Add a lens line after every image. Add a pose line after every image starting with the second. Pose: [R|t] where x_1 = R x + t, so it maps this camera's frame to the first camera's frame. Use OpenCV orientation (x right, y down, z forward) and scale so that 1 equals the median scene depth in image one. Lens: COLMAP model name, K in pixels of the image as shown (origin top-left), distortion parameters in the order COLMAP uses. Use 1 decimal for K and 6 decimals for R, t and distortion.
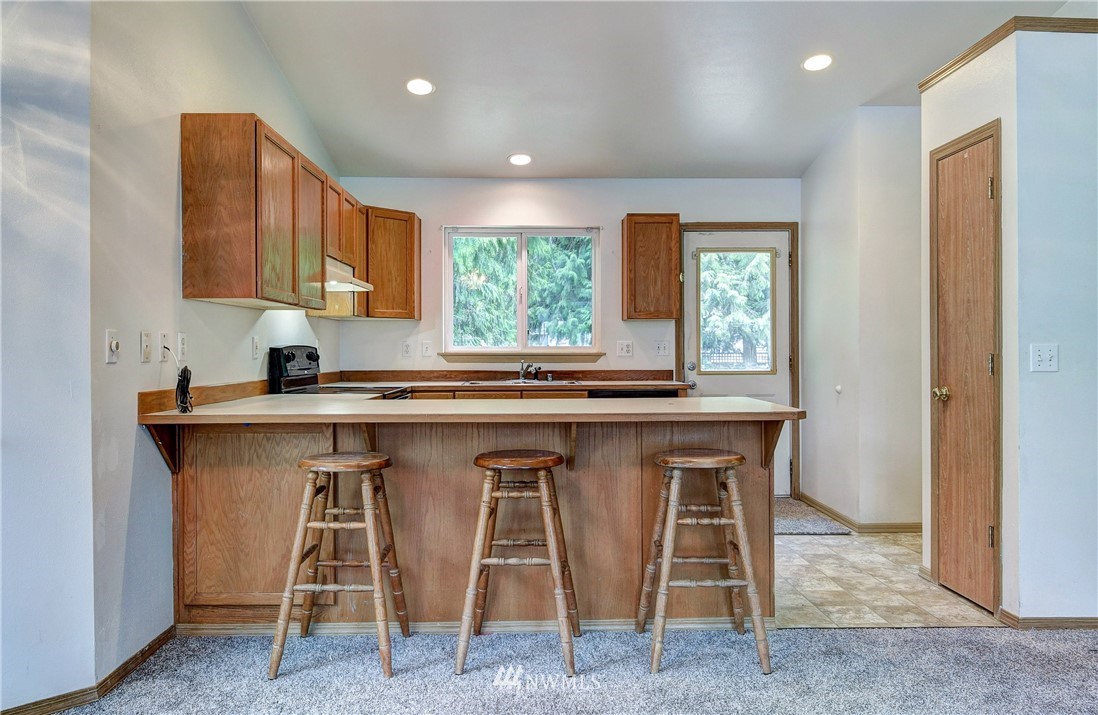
lens RADIAL K [[798.4, 0, 537.0], [0, 798.4, 348.5], [0, 0, 1]] dist [-0.005308, -0.002621]
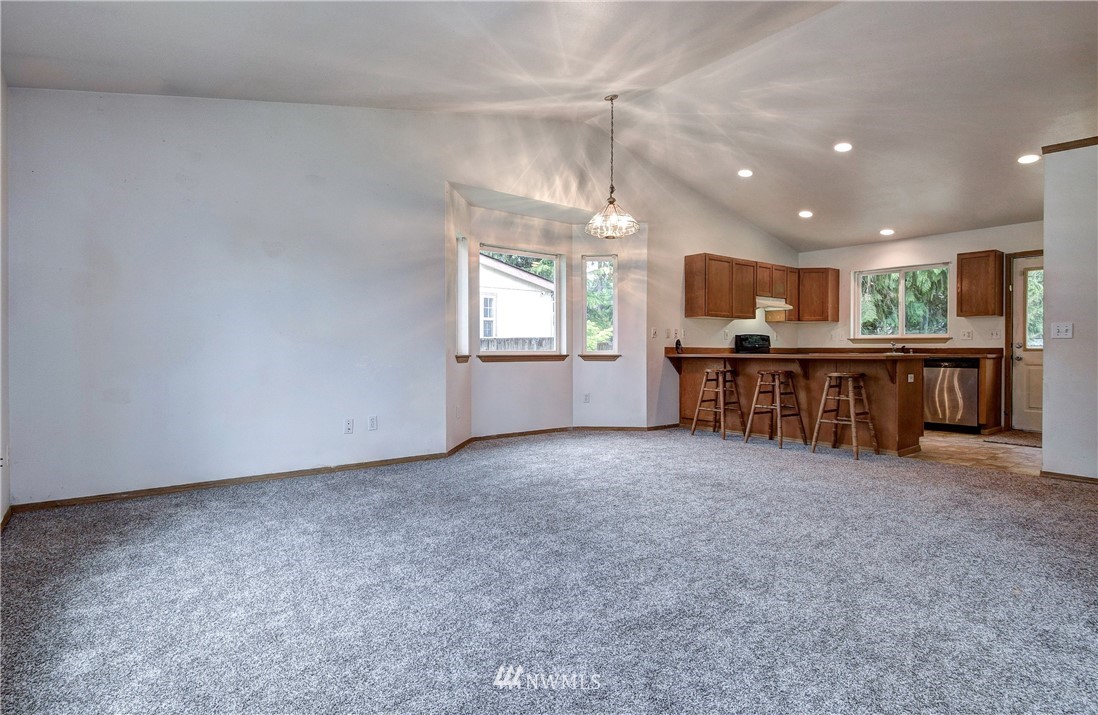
lens RADIAL K [[564.1, 0, 540.3], [0, 564.1, 354.8], [0, 0, 1]] dist [-0.003950, -0.003267]
pose [[0.603890, 0.010936, -0.796992, 0.509033], [-0.001758, 0.999922, 0.012388, 0.028913], [0.797065, -0.006080, 0.603862, -0.395446]]
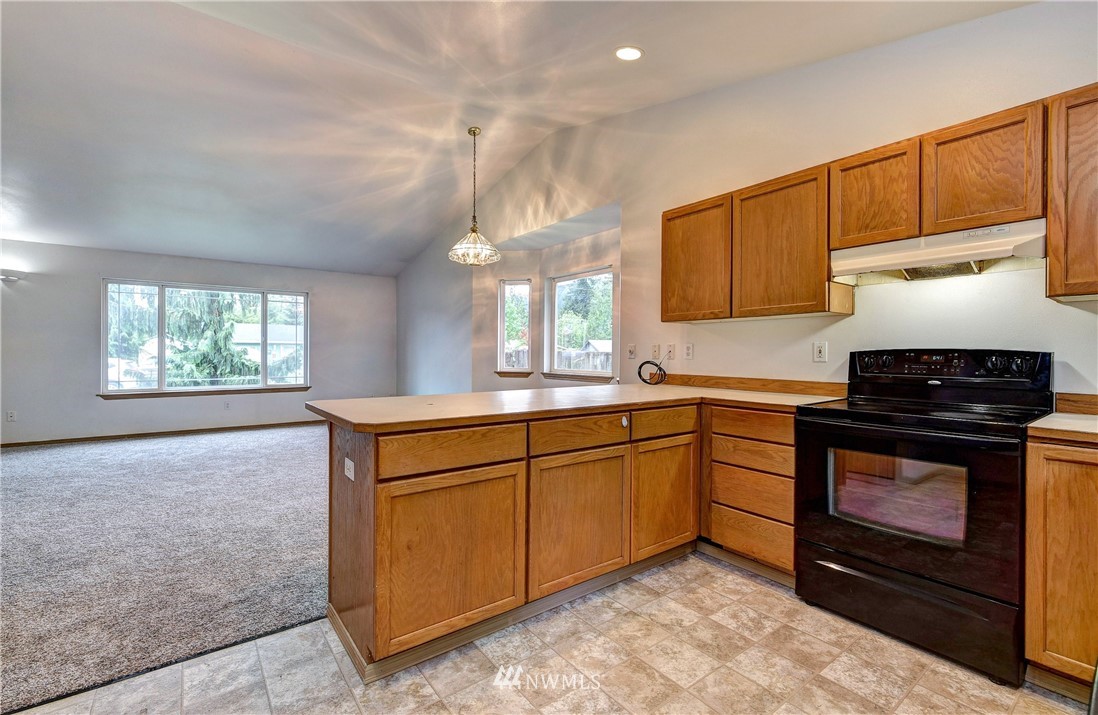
lens RADIAL K [[472.2, 0, 542.5], [0, 472.2, 356.9], [0, 0, 1]] dist [0.004807, -0.003527]
pose [[-0.806919, 0.000590, -0.590662, 0.240763], [-0.004602, 0.999963, 0.007285, 0.002044], [0.590645, 0.008596, -0.806886, 0.913298]]
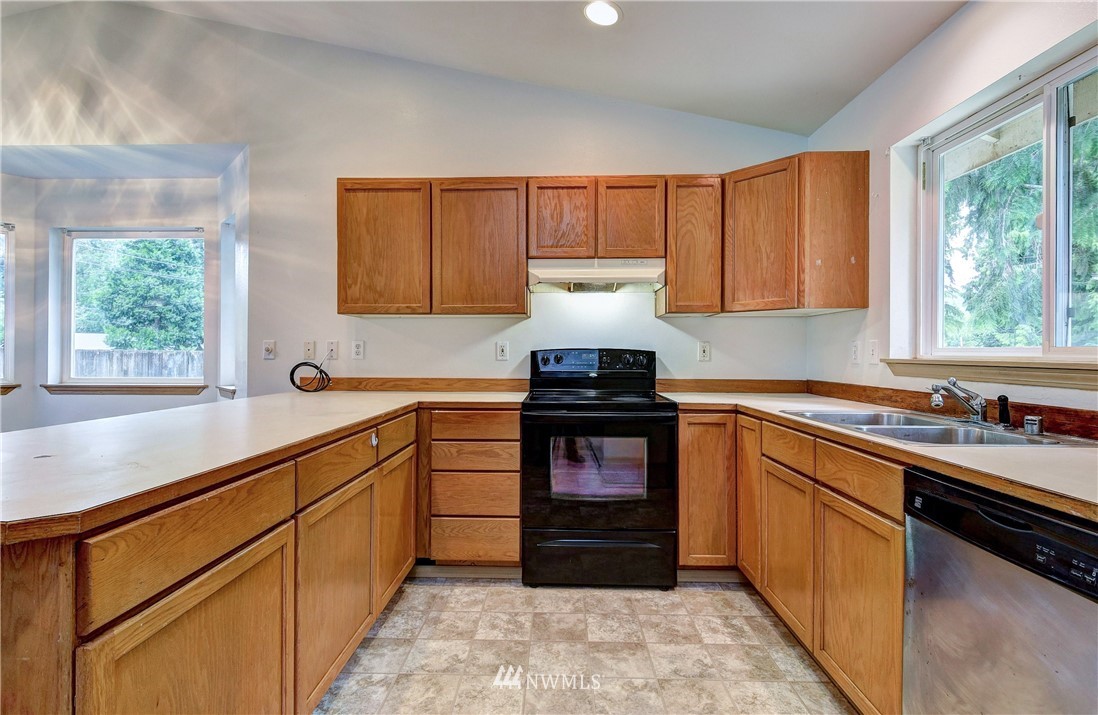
lens RADIAL K [[518.2, 0, 542.8], [0, 518.2, 353.7], [0, 0, 1]] dist [0.009584, -0.002746]
pose [[-0.038391, 0.001621, -0.999261, 0.286665], [-0.001488, 0.999997, 0.001679, 0.001472], [0.999262, 0.001551, -0.038389, 0.764834]]
